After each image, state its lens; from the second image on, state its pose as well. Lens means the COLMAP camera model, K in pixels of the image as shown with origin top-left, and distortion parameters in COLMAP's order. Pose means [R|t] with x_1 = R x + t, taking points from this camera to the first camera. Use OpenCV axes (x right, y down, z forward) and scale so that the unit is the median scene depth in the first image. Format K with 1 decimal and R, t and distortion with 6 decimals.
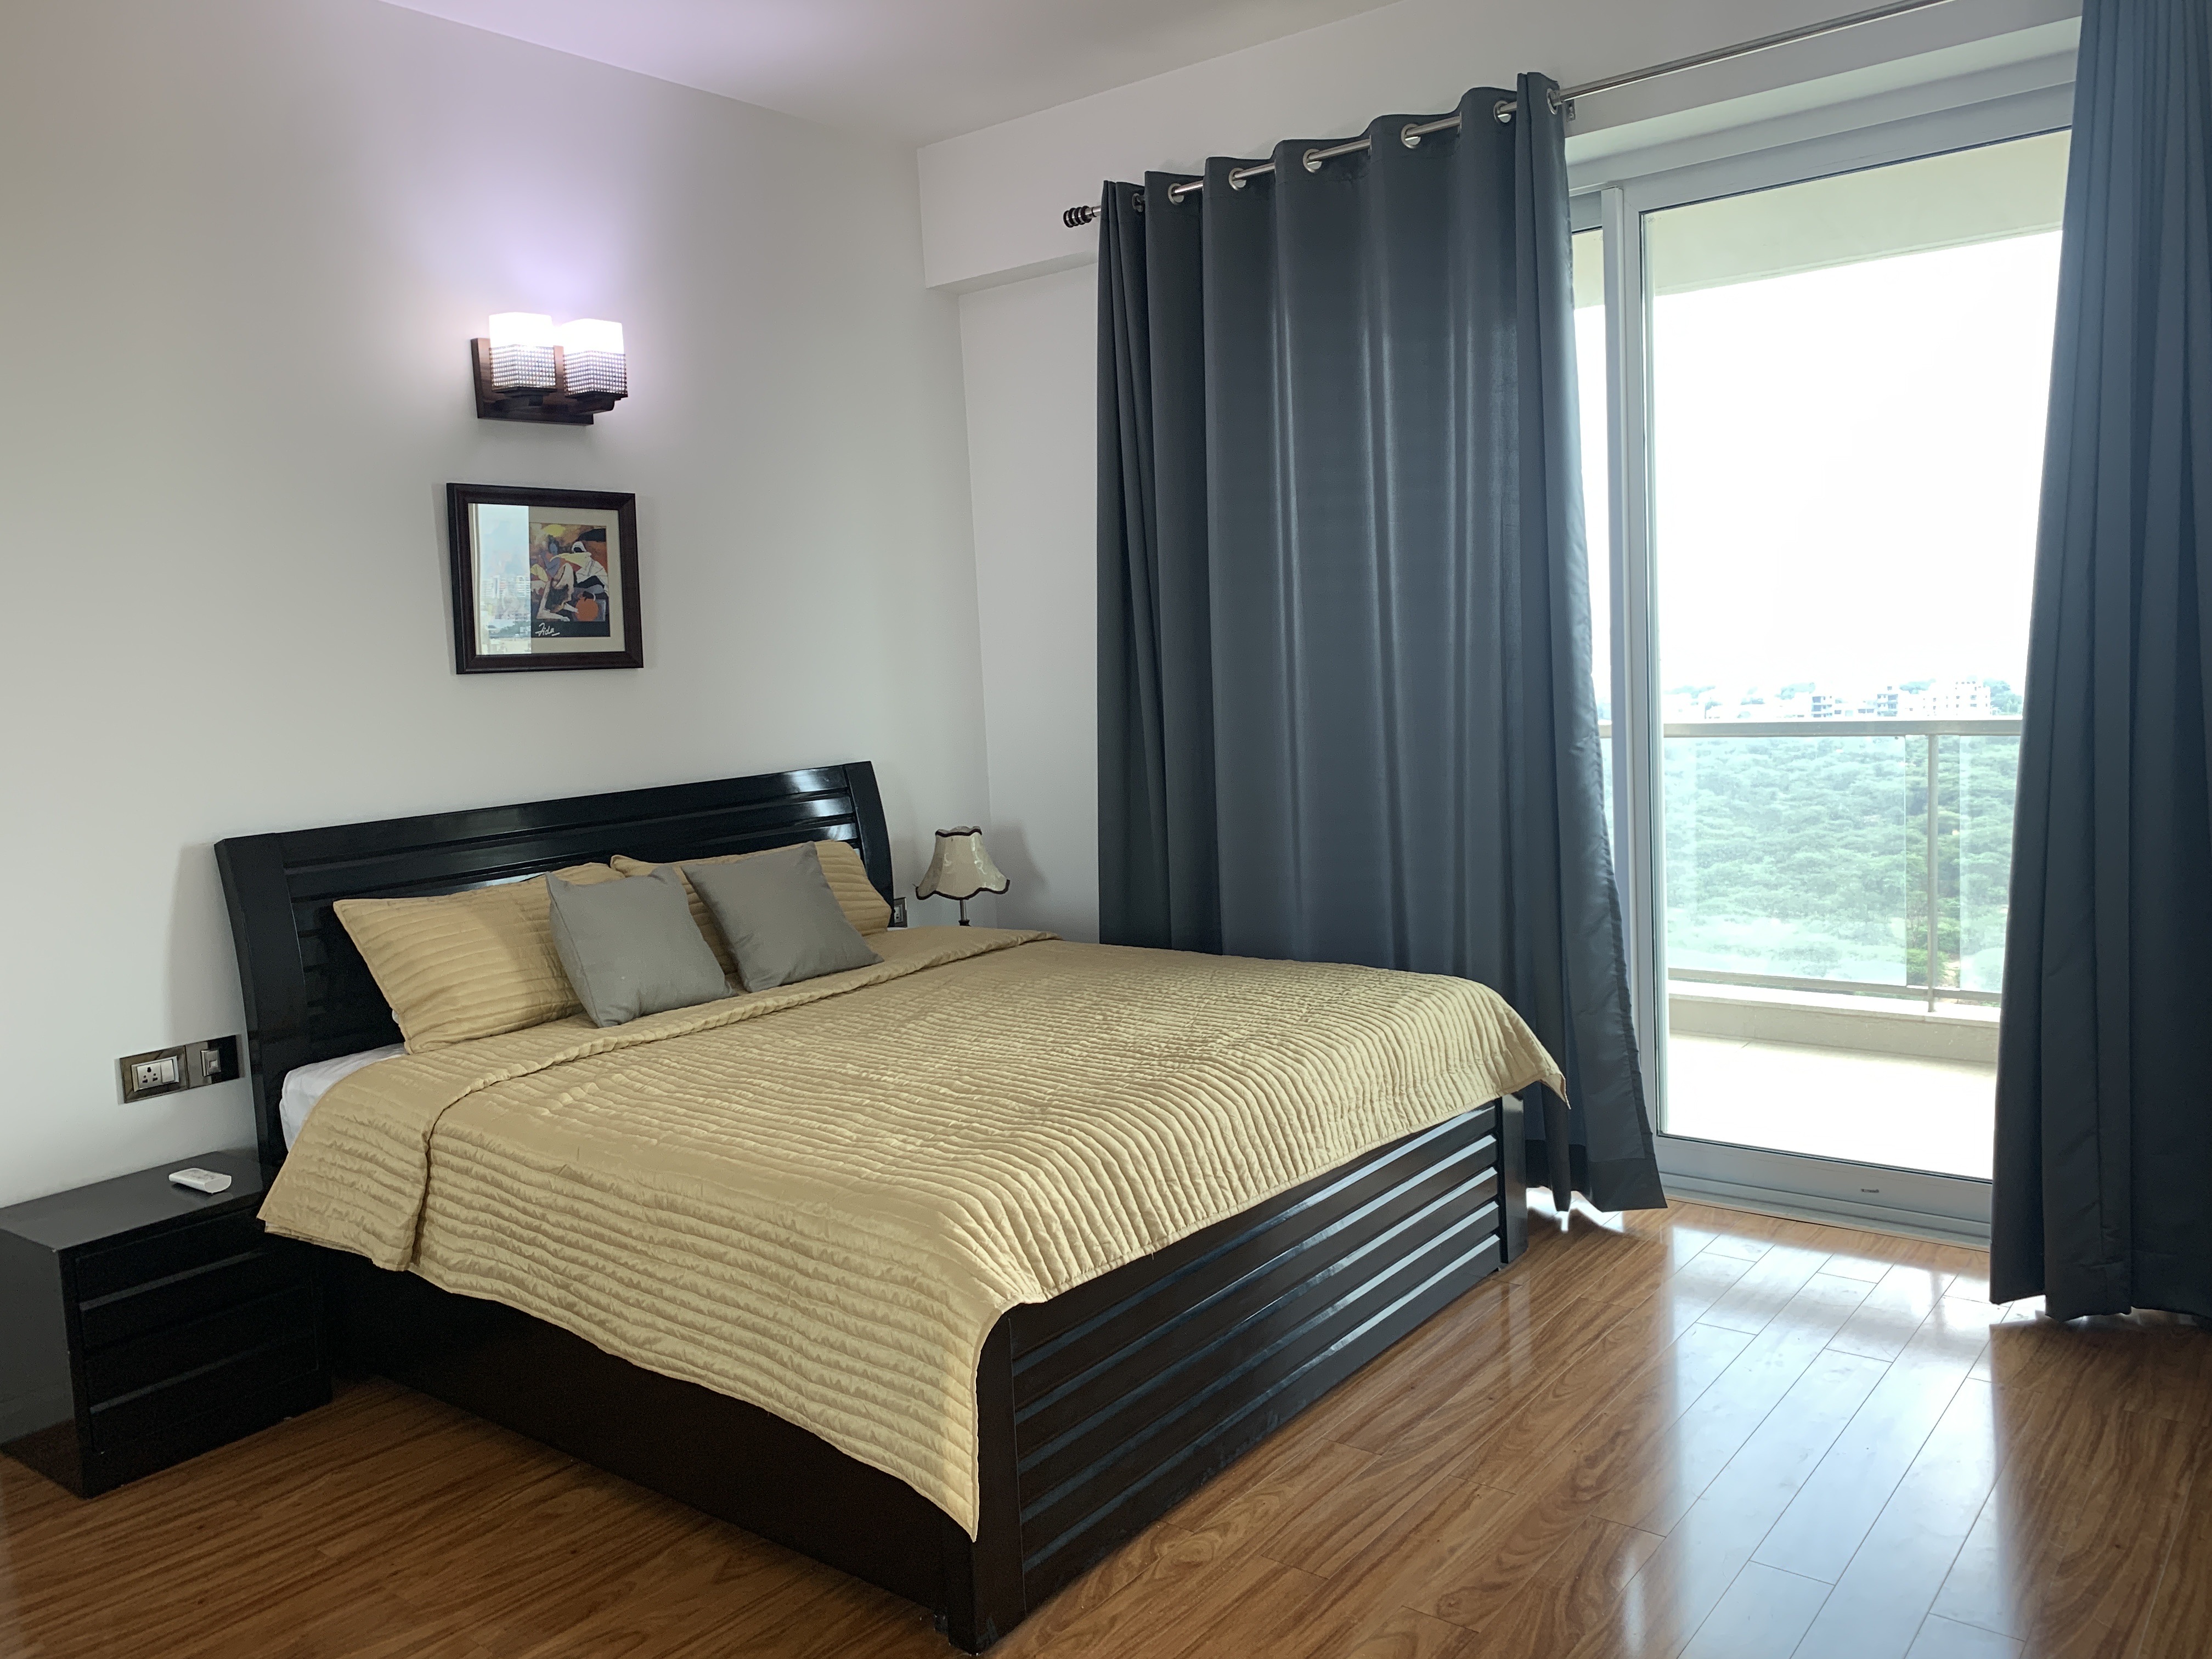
lens RADIAL K [[1708.5, 0, 1101.0], [0, 1708.5, 814.8], [0, 0, 1]] dist [0.023081, -0.001180]
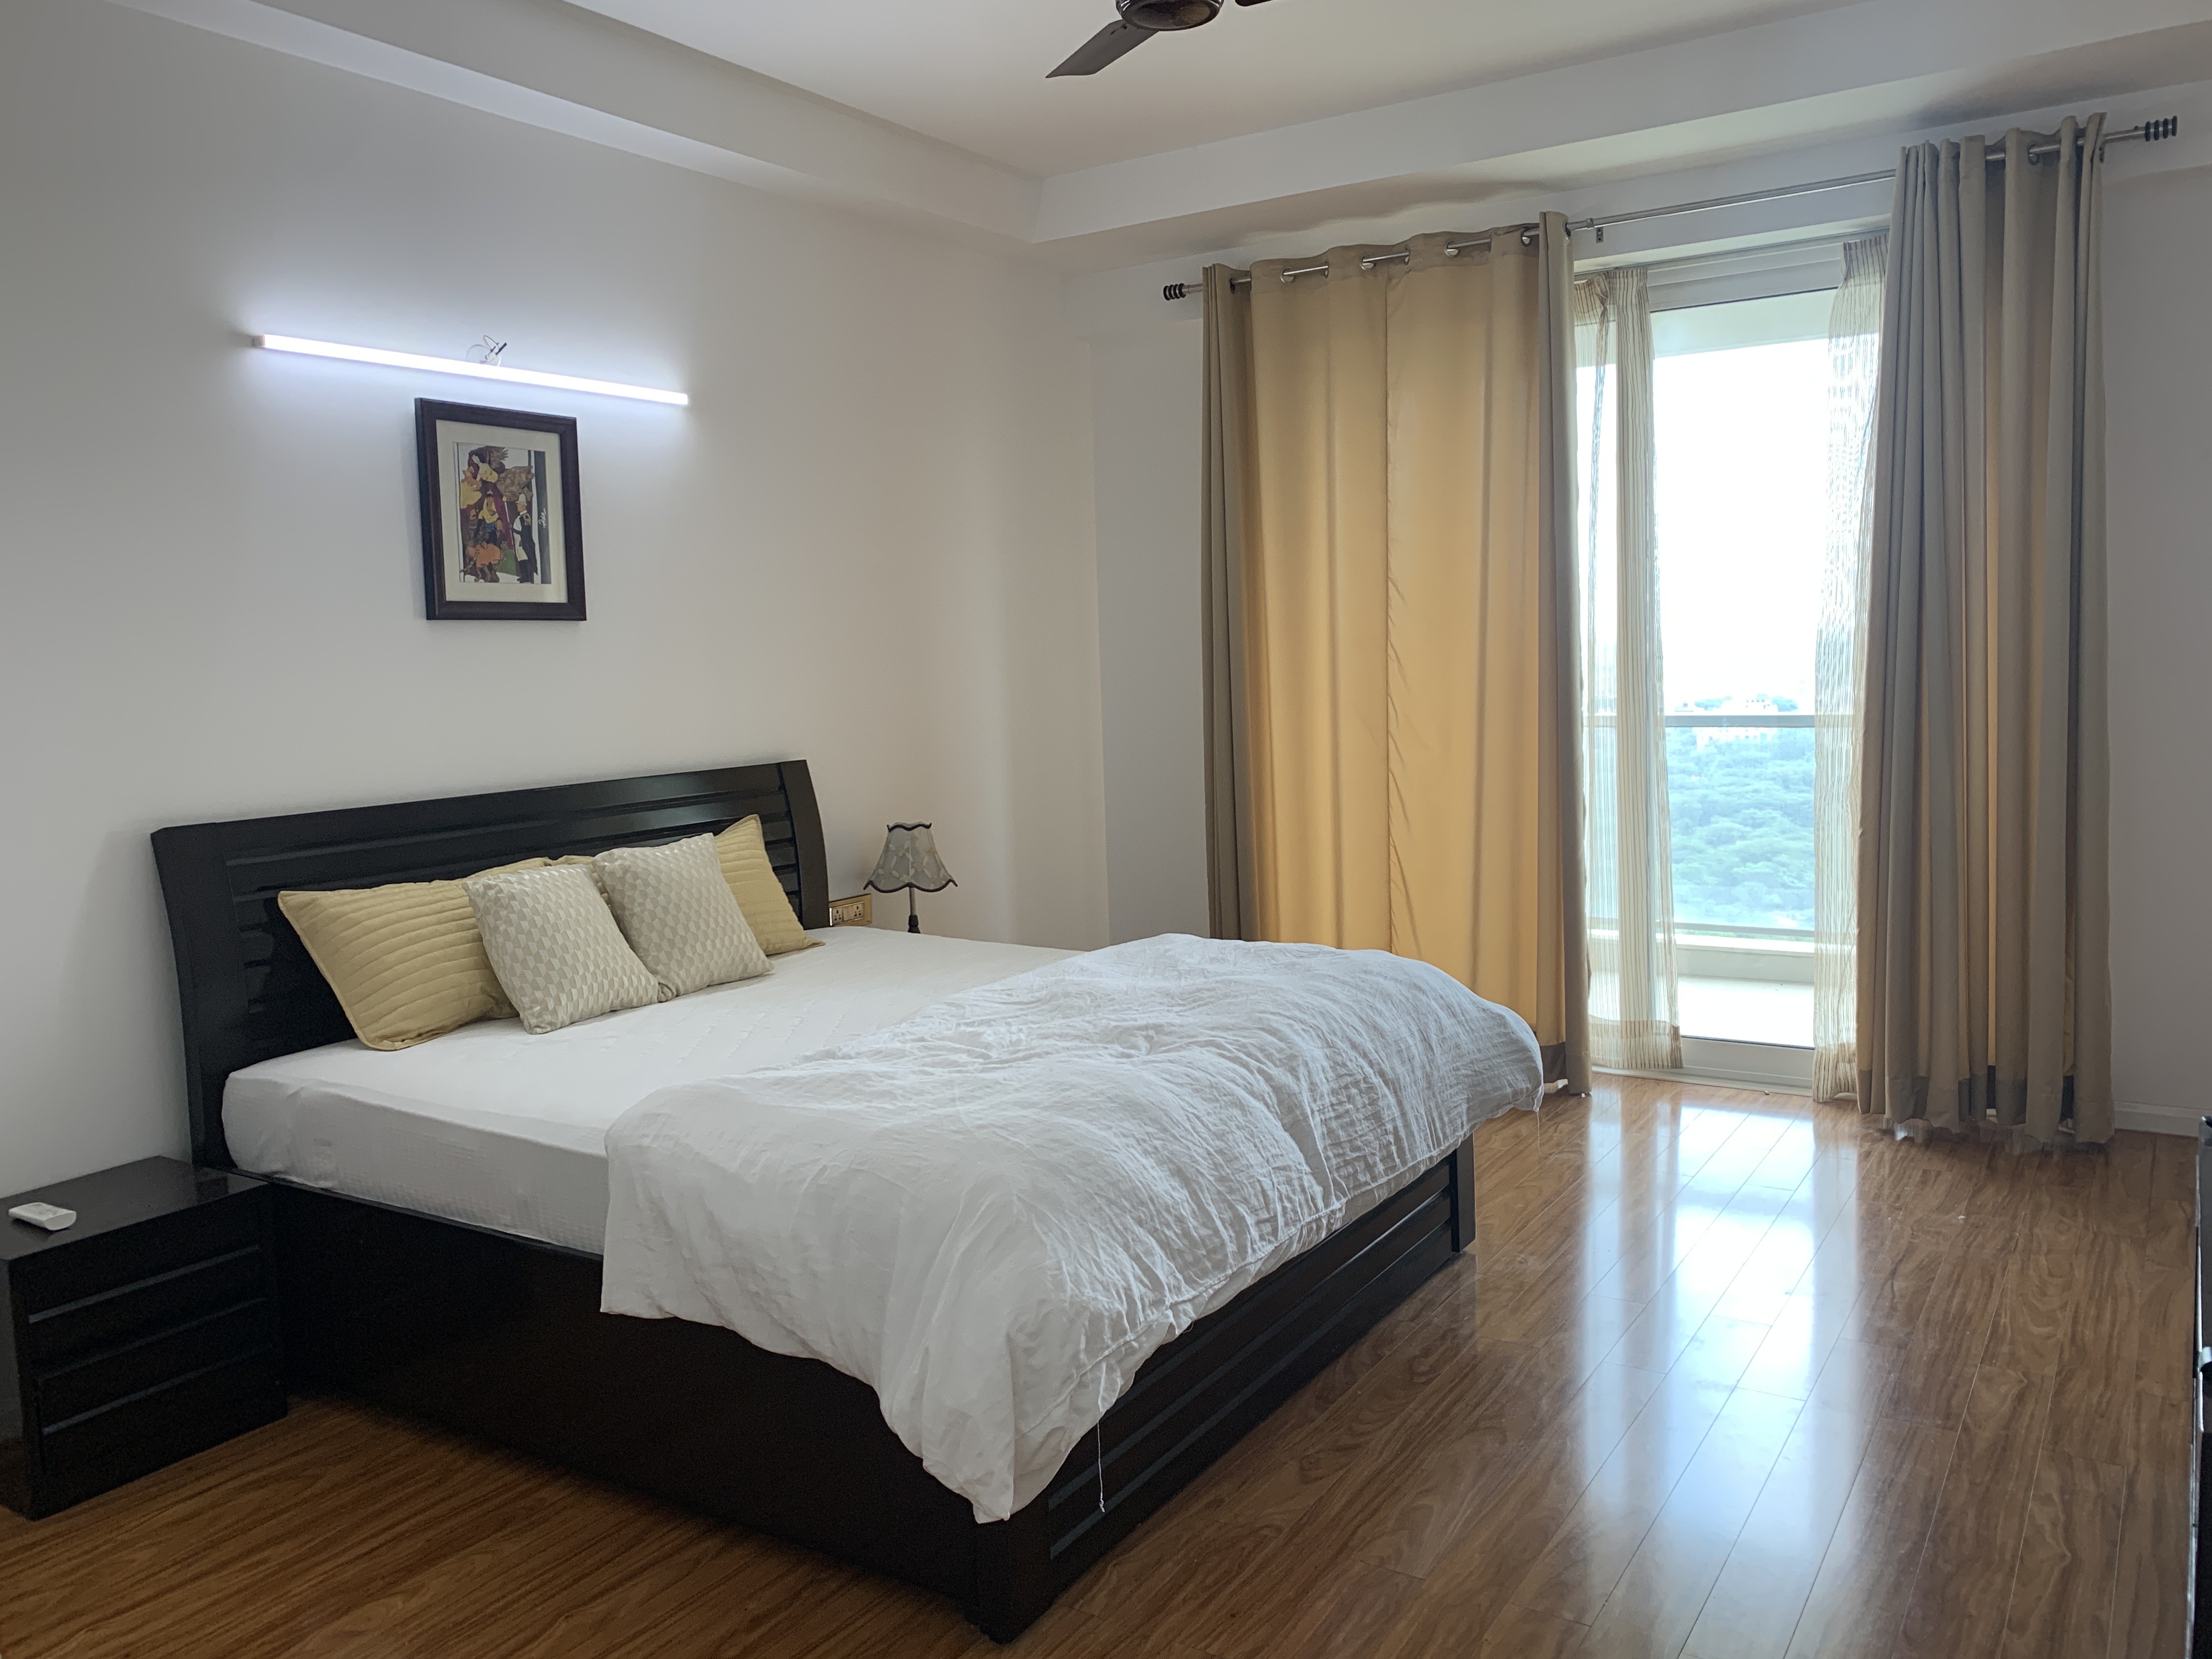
lens RADIAL K [[1708.5, 0, 1101.0], [0, 1708.5, 814.8], [0, 0, 1]] dist [0.023081, -0.001180]
pose [[0.970858, 0.005784, 0.239587, -0.236226], [0.001765, 0.999509, -0.031281, 0.038866], [-0.239651, 0.030792, 0.970371, -0.052384]]
